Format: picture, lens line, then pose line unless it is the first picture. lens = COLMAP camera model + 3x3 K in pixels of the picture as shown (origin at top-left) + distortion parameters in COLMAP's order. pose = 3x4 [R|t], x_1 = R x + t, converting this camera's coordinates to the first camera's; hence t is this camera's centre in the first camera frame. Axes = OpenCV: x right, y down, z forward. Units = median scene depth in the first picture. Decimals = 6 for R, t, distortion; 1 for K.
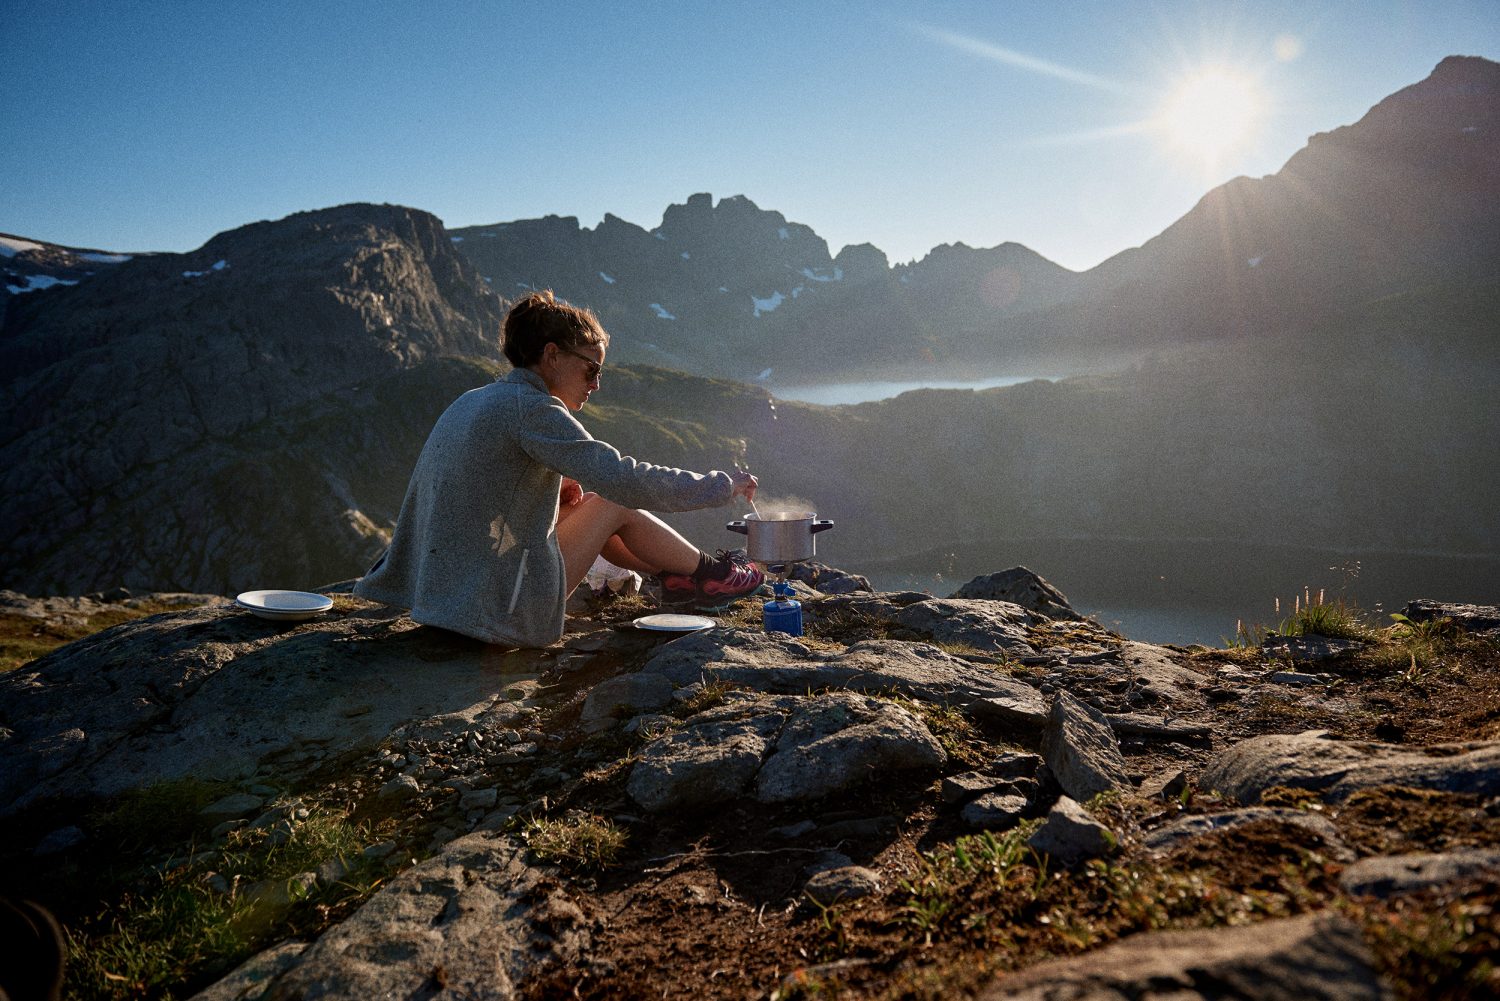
lens RADIAL K [[1001.6, 0, 749.2], [0, 1001.6, 498.8], [0, 0, 1]] dist [0.000639, 0.002178]
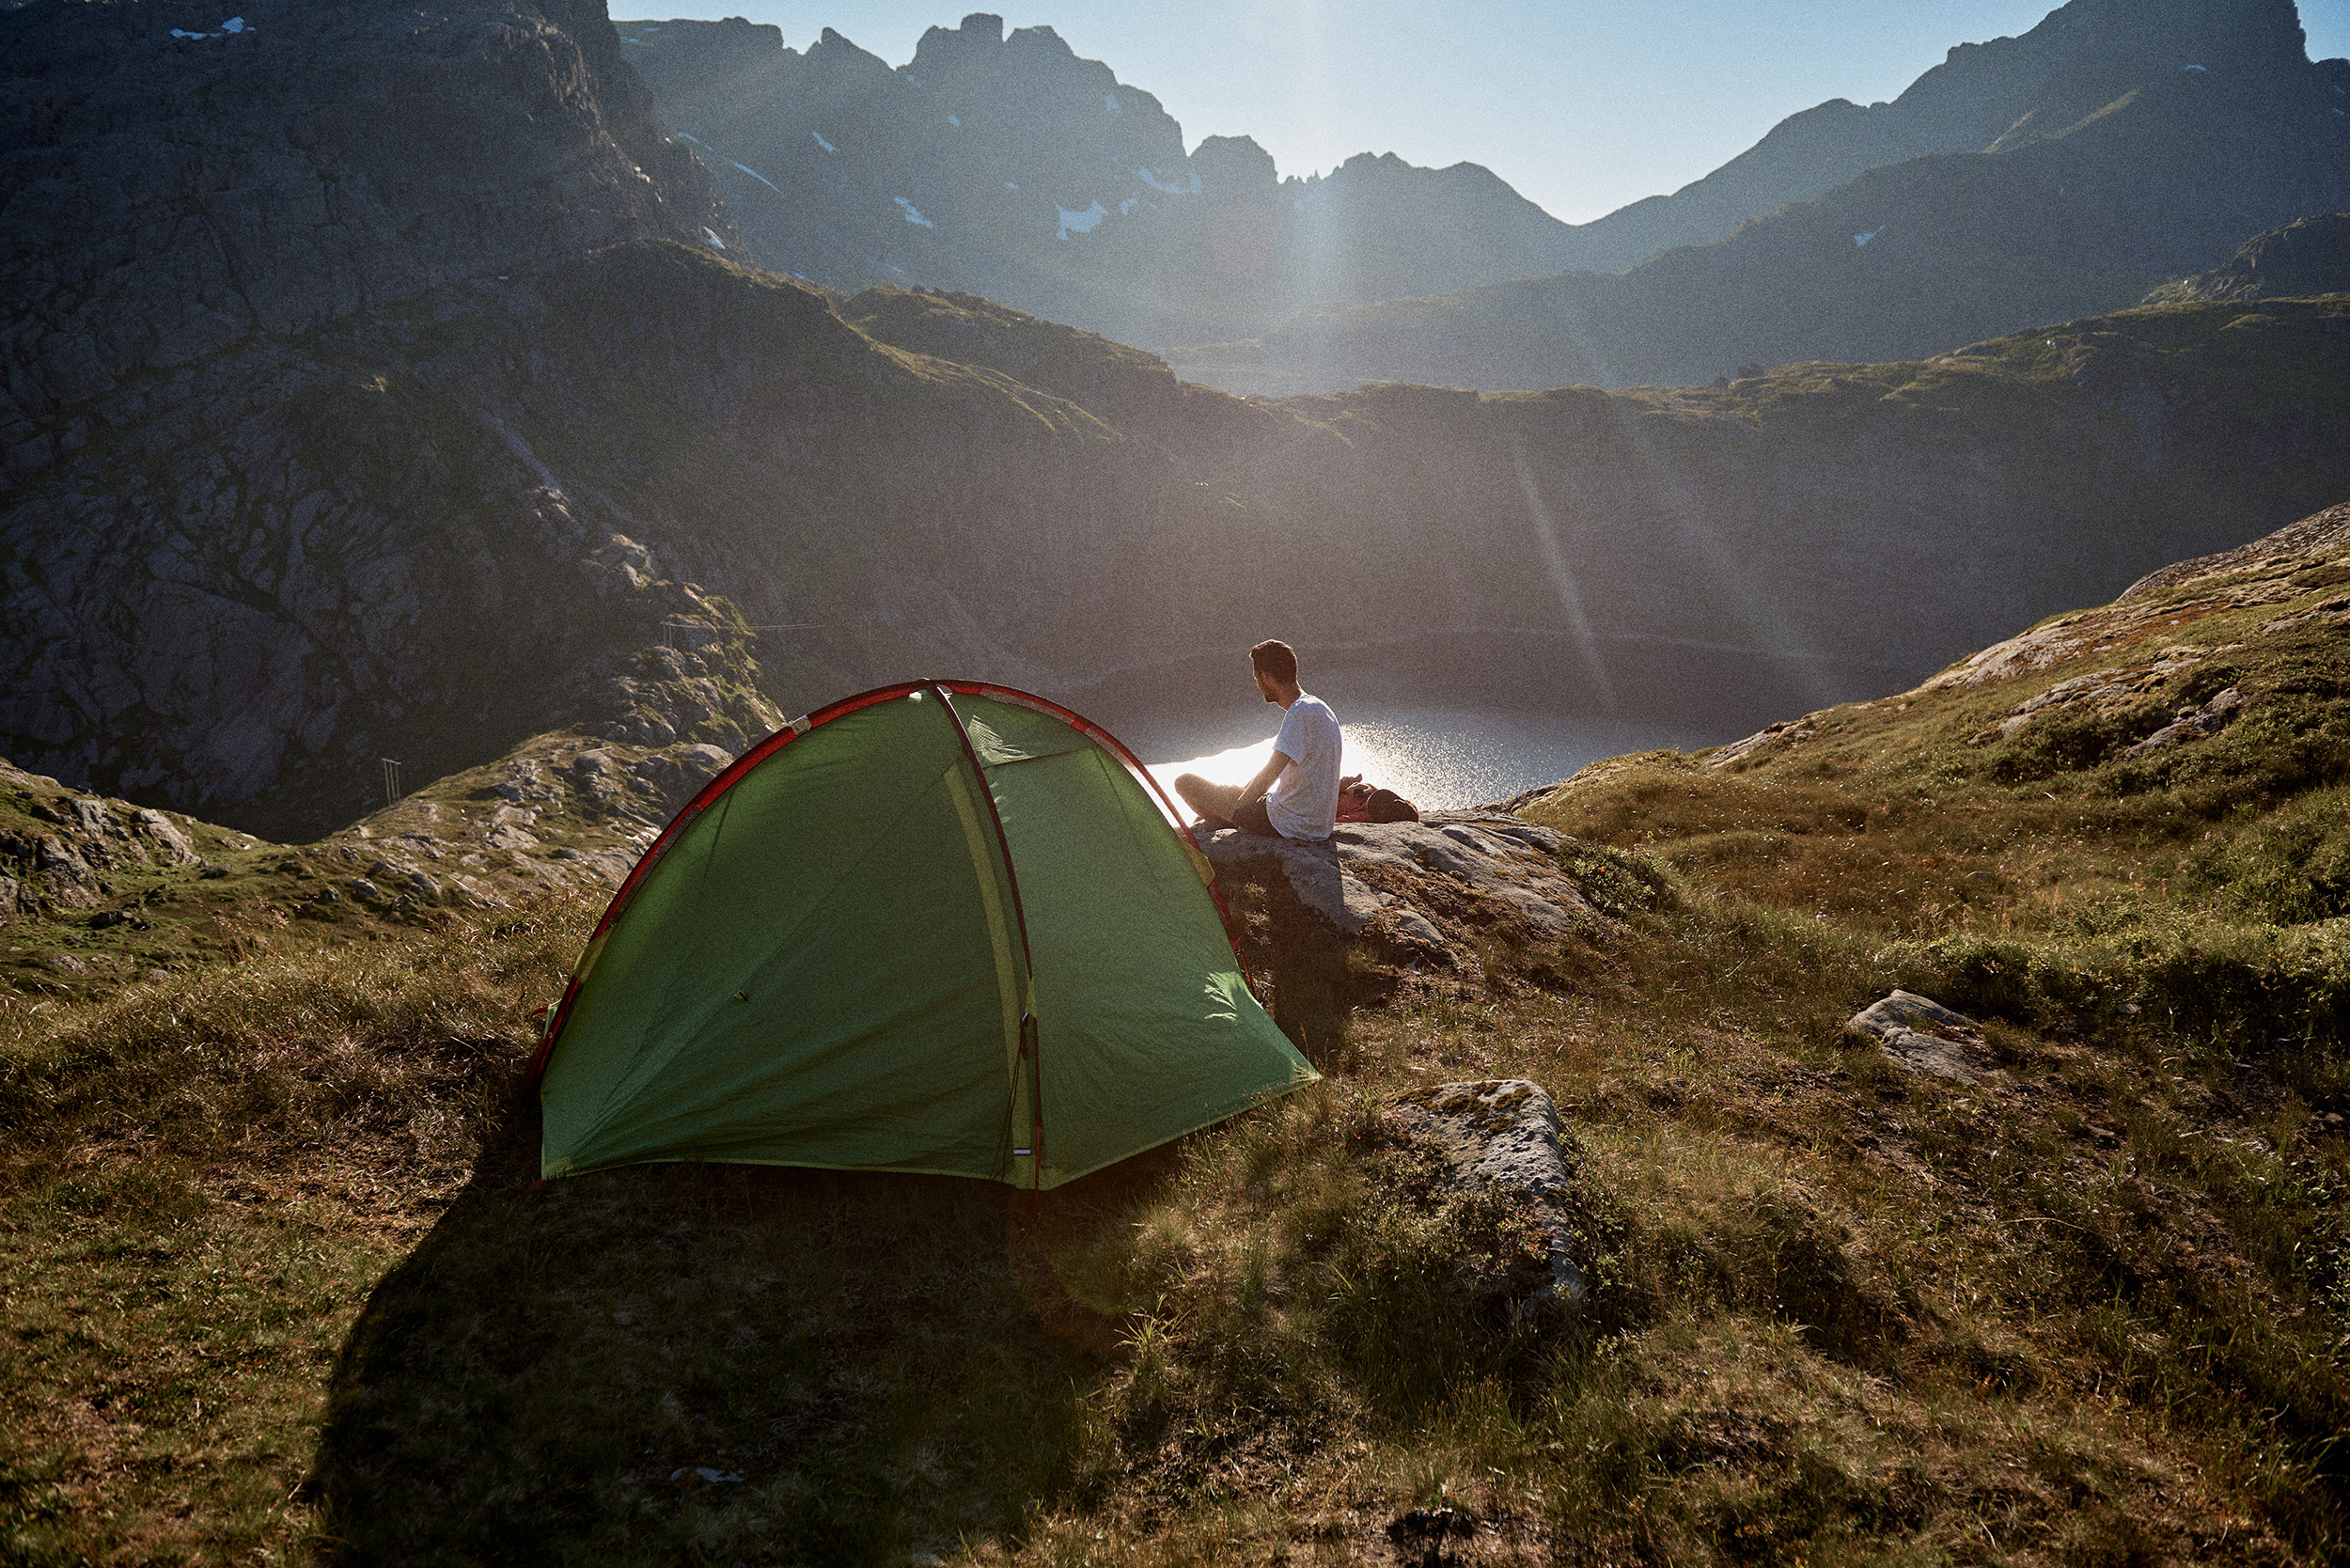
lens RADIAL K [[1569.2, 0, 1175.1], [0, 1569.2, 784.3], [0, 0, 1]] dist [0.000639, 0.002178]
pose [[0.989668, 0.073800, 0.122925, -0.108587], [-0.091224, 0.985545, 0.142755, 0.017056], [-0.110613, -0.152494, 0.982095, 0.013799]]
